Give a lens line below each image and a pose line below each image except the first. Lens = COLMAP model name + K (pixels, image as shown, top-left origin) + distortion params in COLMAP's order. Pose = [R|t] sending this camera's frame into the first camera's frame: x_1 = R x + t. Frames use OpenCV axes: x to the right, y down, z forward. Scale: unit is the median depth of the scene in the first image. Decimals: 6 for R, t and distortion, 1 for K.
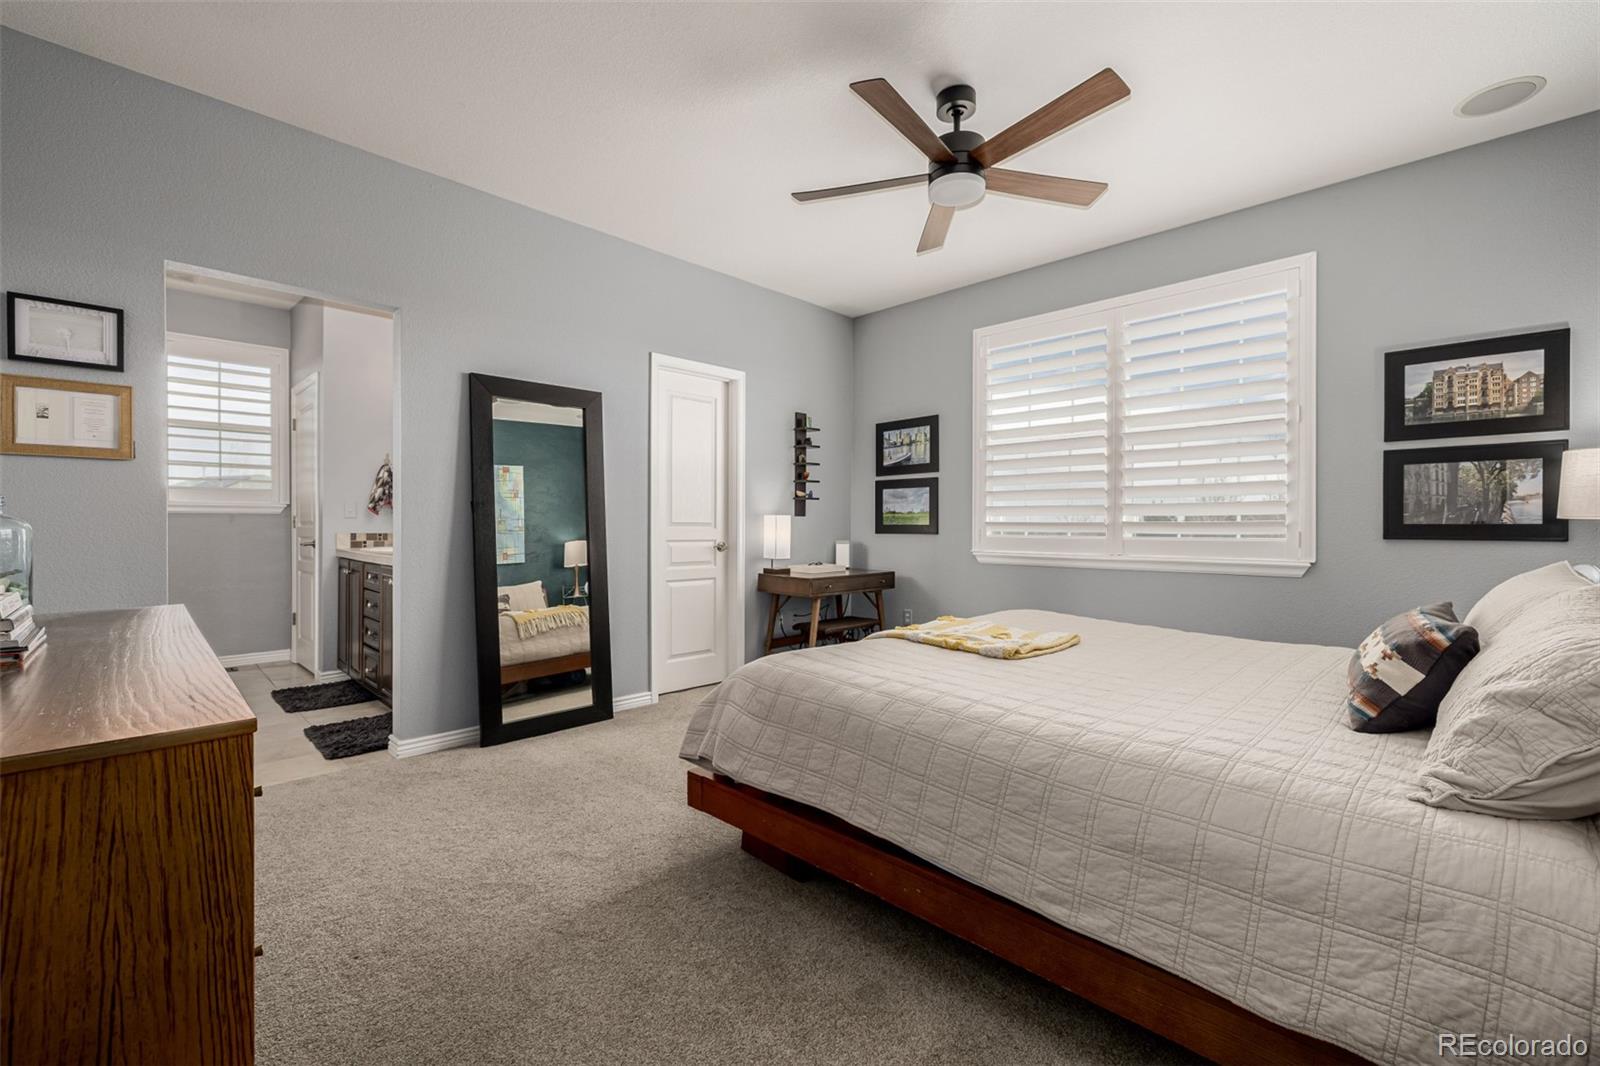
lens RADIAL K [[670.6, 0, 802.9], [0, 670.6, 519.5], [0, 0, 1]] dist [0.000977, -0.000435]
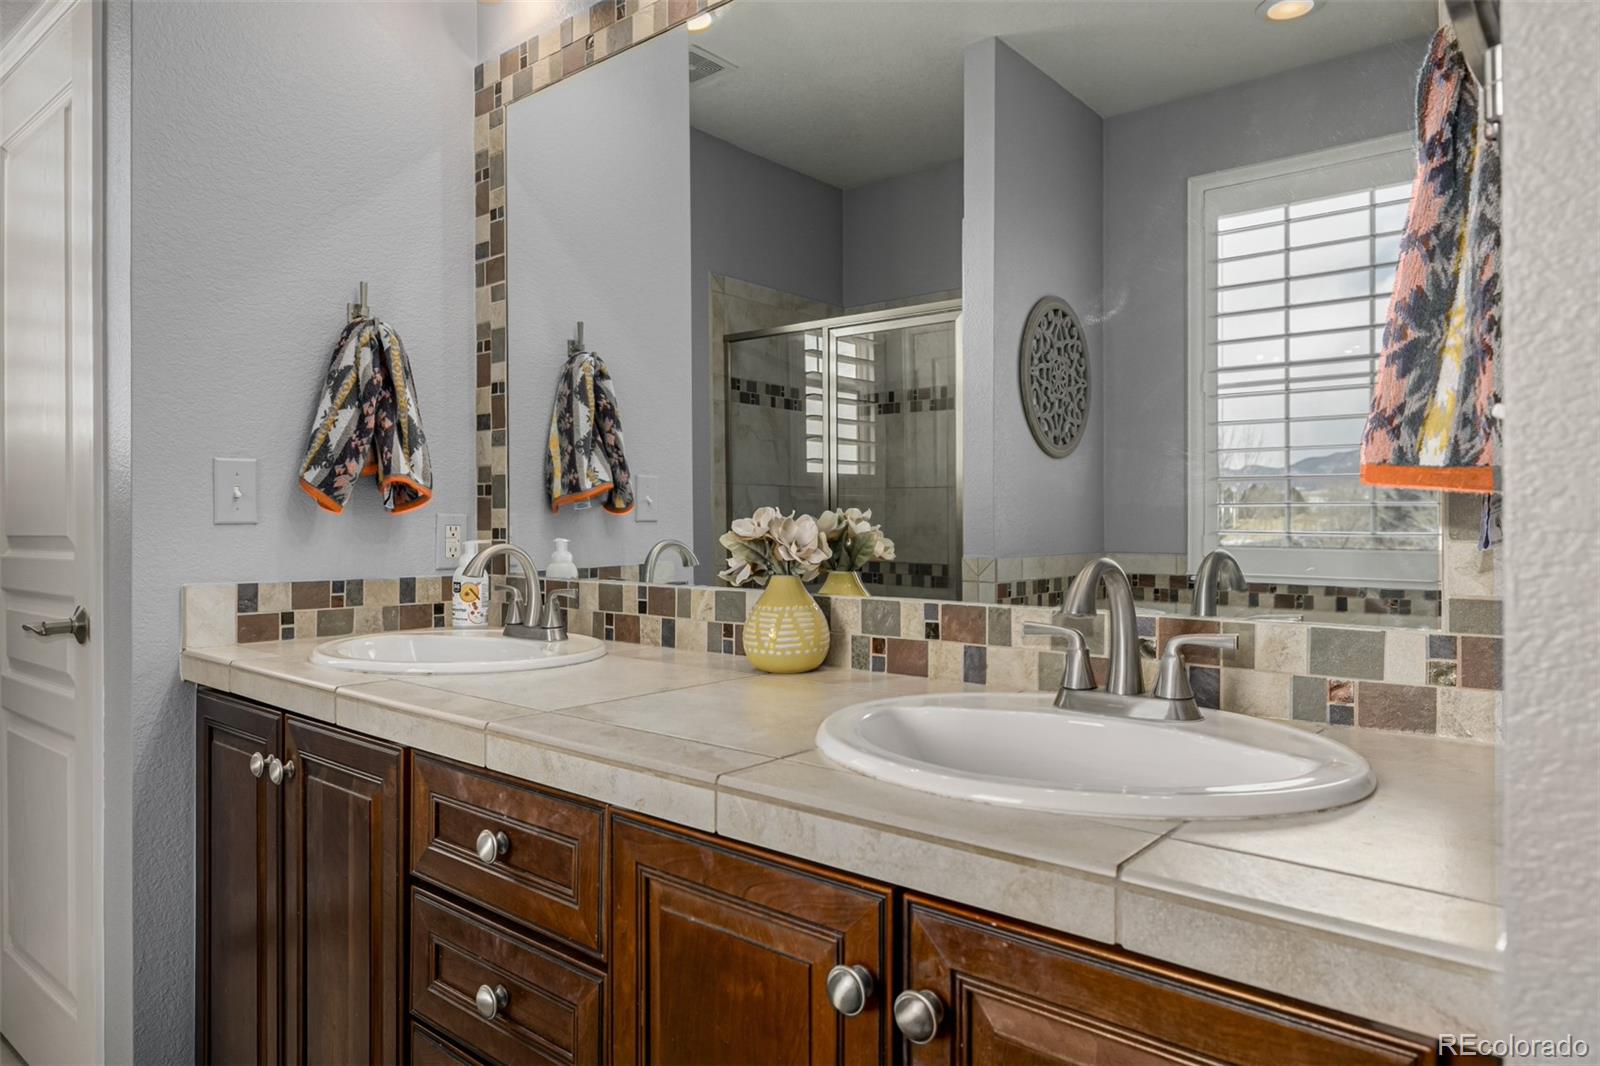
lens RADIAL K [[998.1, 0, 798.2], [0, 998.1, 520.4], [0, 0, 1]] dist [-0.006986, 0.004088]
pose [[0.996407, -0.004916, 0.084549, -0.488463], [0.004294, 0.999962, 0.007534, -0.005790], [-0.084583, -0.007144, 0.996391, 0.599815]]
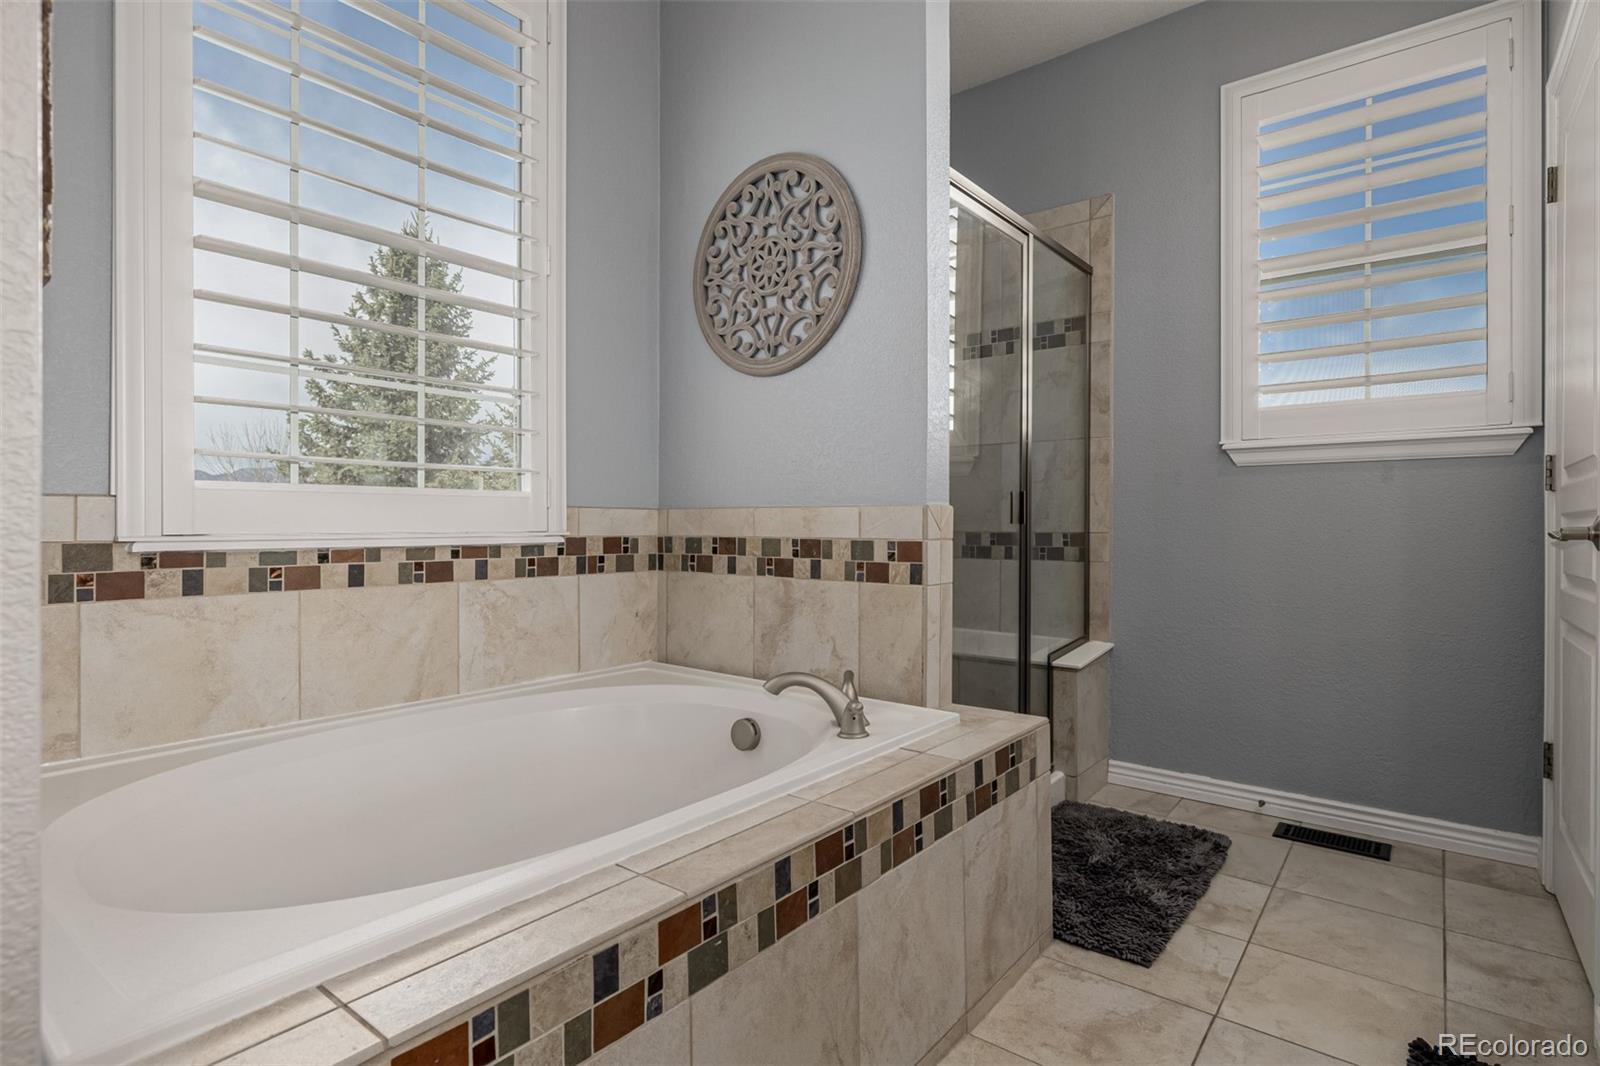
lens RADIAL K [[805.3, 0, 797.9], [0, 805.3, 529.7], [0, 0, 1]] dist [-0.004337, 0.001193]
pose [[0.109008, 0.003115, -0.994036, -0.436241], [0.001117, 0.999994, 0.003256, 0.033651], [0.994040, -0.001465, 0.109004, 0.638179]]
